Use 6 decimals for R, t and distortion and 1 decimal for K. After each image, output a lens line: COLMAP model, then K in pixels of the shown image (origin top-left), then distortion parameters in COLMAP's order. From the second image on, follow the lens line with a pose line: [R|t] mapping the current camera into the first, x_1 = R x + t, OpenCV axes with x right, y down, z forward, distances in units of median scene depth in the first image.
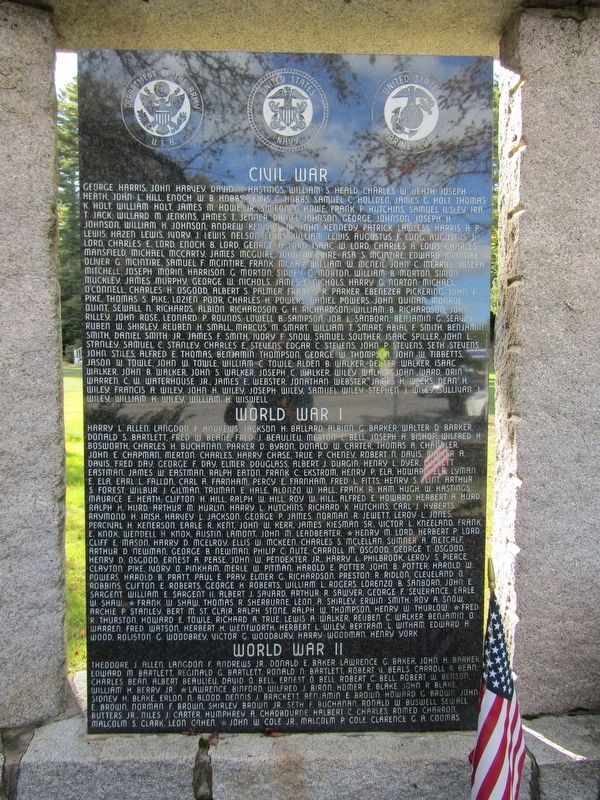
lens RADIAL K [[557.3, 0, 300.9], [0, 557.3, 398.2], [0, 0, 1]] dist [-0.007360, -0.004196]
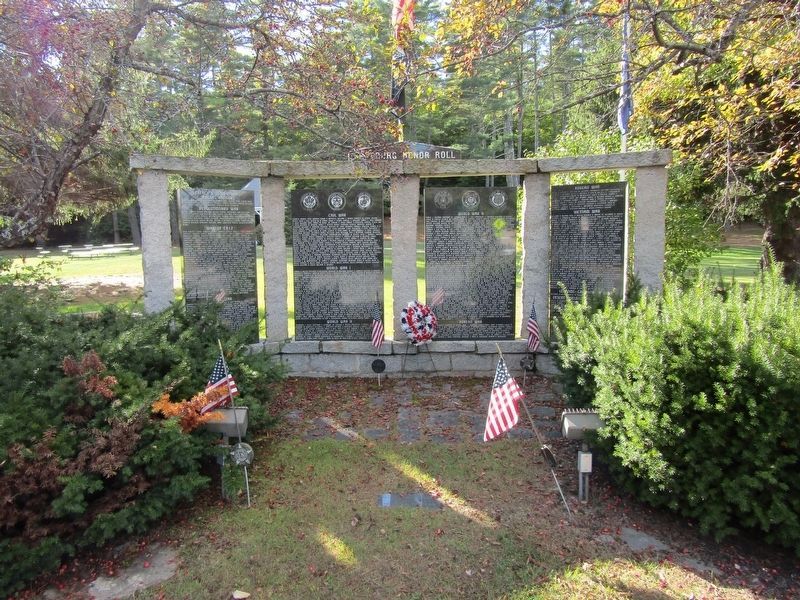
lens RADIAL K [[557.3, 0, 401.3], [0, 557.3, 303.1], [0, 0, 1]] dist [-0.007360, -0.004196]
pose [[0.999569, -0.010535, -0.027406, 0.619164], [0.011269, 0.999578, 0.026770, 0.198960], [0.027112, -0.027067, 0.999266, -3.573431]]
